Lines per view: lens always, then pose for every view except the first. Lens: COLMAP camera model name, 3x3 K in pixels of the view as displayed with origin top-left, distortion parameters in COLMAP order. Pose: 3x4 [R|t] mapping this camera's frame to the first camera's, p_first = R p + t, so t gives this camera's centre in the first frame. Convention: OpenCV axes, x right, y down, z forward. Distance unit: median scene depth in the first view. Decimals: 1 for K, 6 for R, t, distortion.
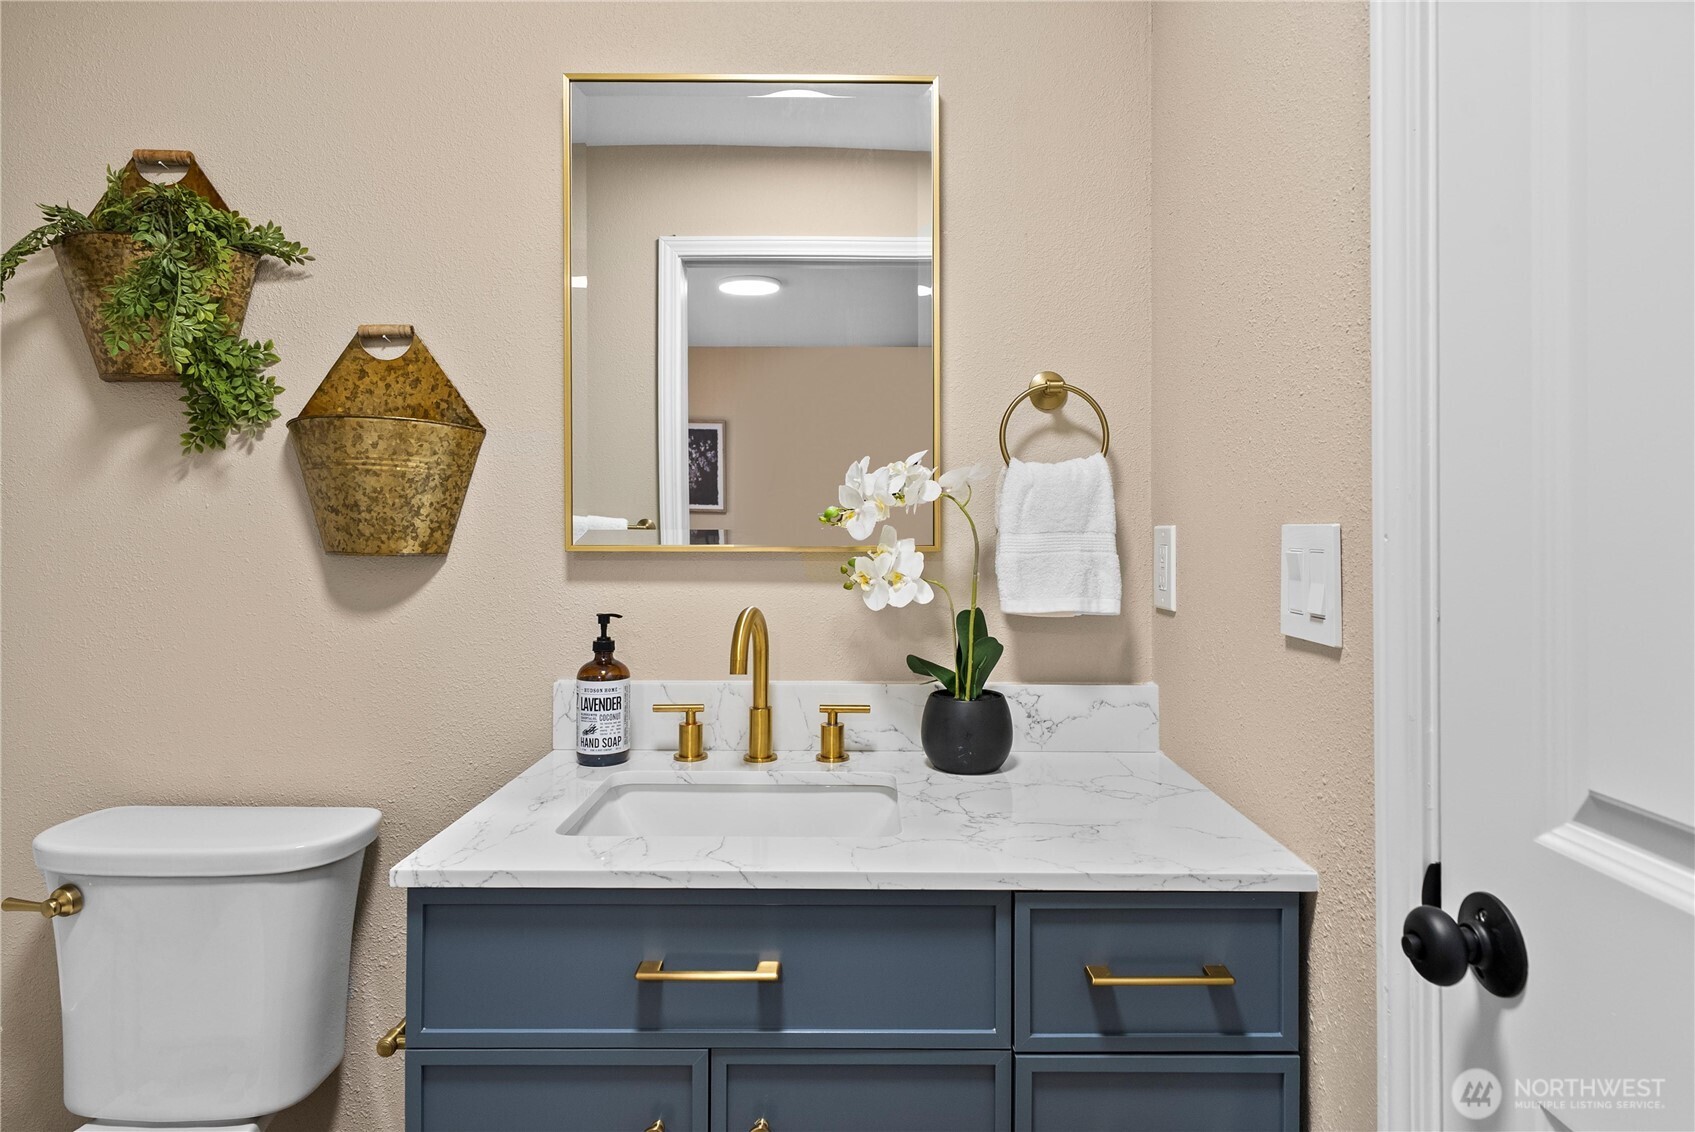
lens RADIAL K [[934.4, 0, 851.0], [0, 934.4, 527.0], [0, 0, 1]] dist [0.001463, 0.000435]
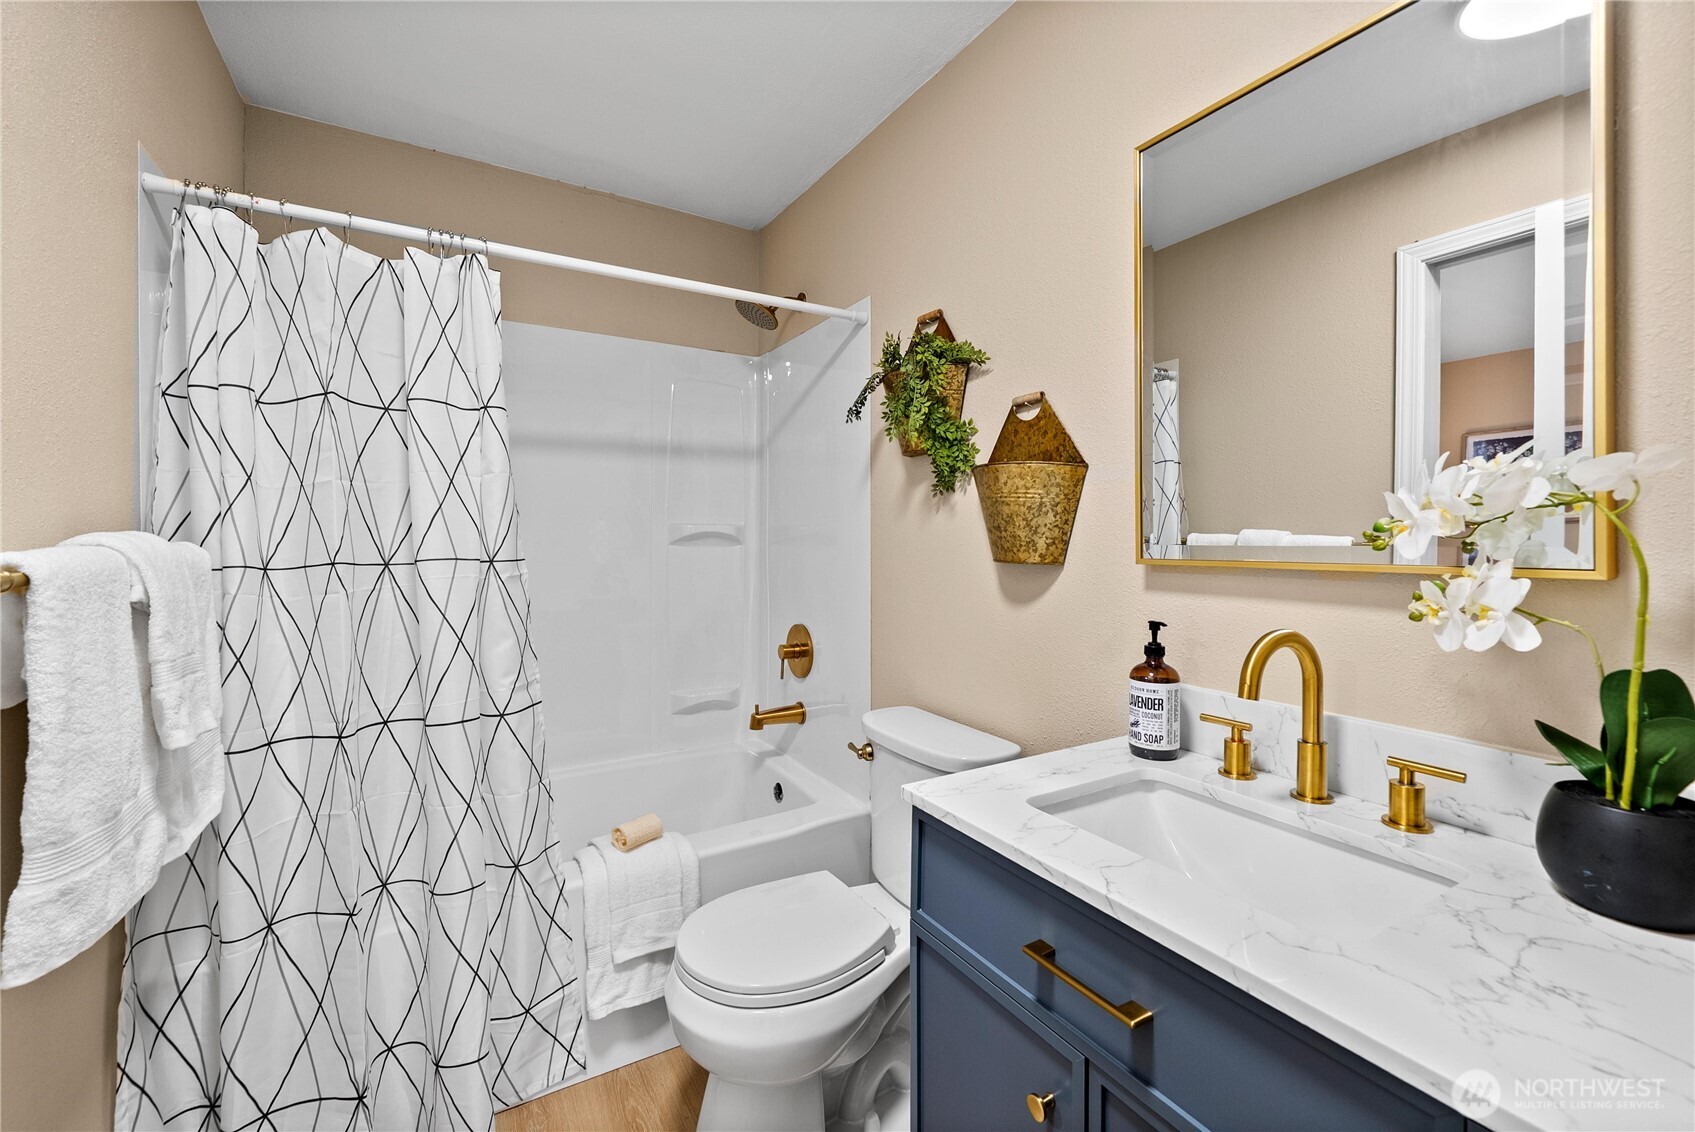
lens RADIAL K [[690.2, 0, 850.1], [0, 690.2, 539.9], [0, 0, 1]] dist [-0.000741, 0.000149]
pose [[0.522370, -0.001806, -0.852717, 0.237651], [-0.000128, 0.999998, -0.002196, -0.001384], [0.852719, 0.001256, 0.522368, 0.262036]]
